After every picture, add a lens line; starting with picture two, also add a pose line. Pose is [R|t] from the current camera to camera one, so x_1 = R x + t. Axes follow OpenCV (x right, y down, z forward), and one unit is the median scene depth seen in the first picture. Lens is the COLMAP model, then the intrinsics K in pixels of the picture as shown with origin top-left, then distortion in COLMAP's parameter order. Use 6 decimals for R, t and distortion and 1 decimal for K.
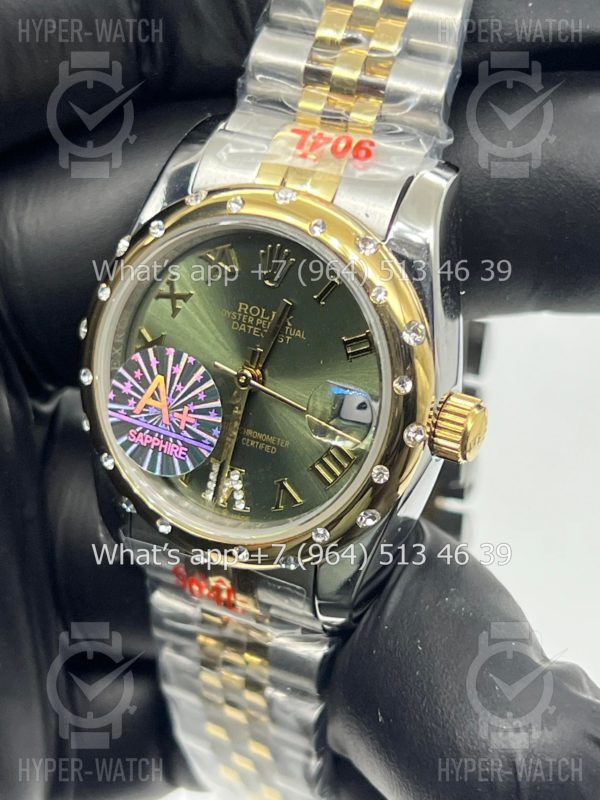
lens RADIAL K [[1854.1, 0, 297.3], [0, 1854.1, 407.2], [0, 0, 1]] dist [0.235757, 0.000000]
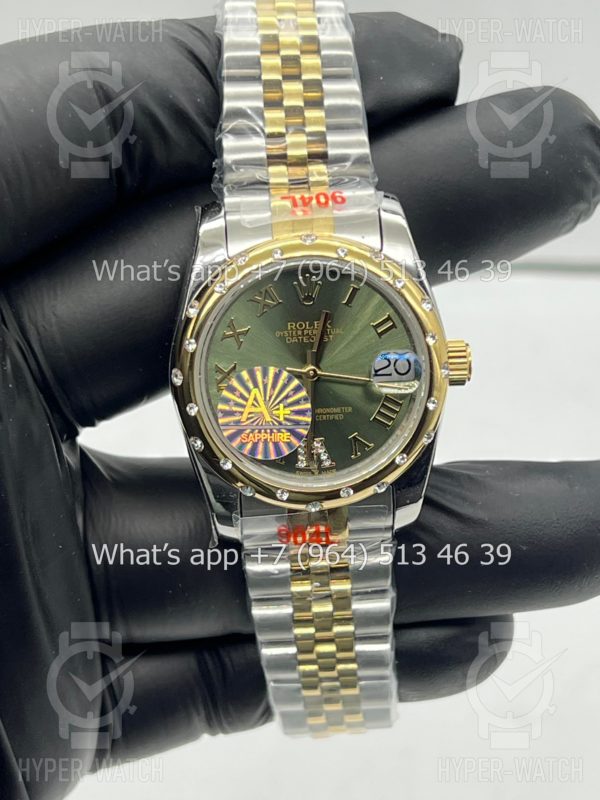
lens RADIAL K [[1854.1, 0, 305.7], [0, 1854.1, 398.8], [0, 0, 1]] dist [0.235757, 0.000000]
pose [[0.861202, -0.280710, 0.423713, -0.625974], [0.311077, 0.950381, -0.002640, 0.005511], [-0.401948, 0.134081, 0.905793, -0.262491]]
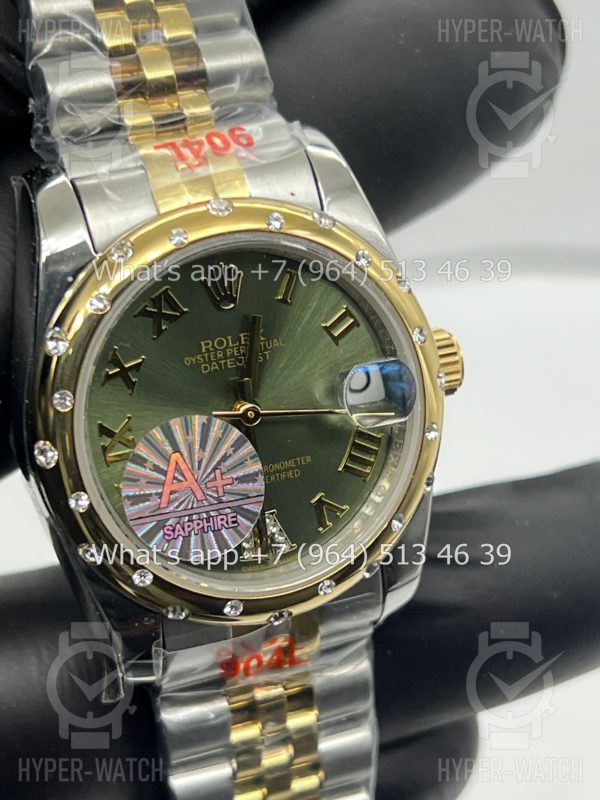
lens RADIAL K [[1854.1, 0, 278.3], [0, 1854.1, 413.4], [0, 0, 1]] dist [0.235757, 0.000000]
pose [[0.668760, -0.415439, 0.616580, -0.568861], [0.432608, 0.891907, 0.131730, -0.127080], [-0.604658, 0.178642, 0.776193, 0.290626]]
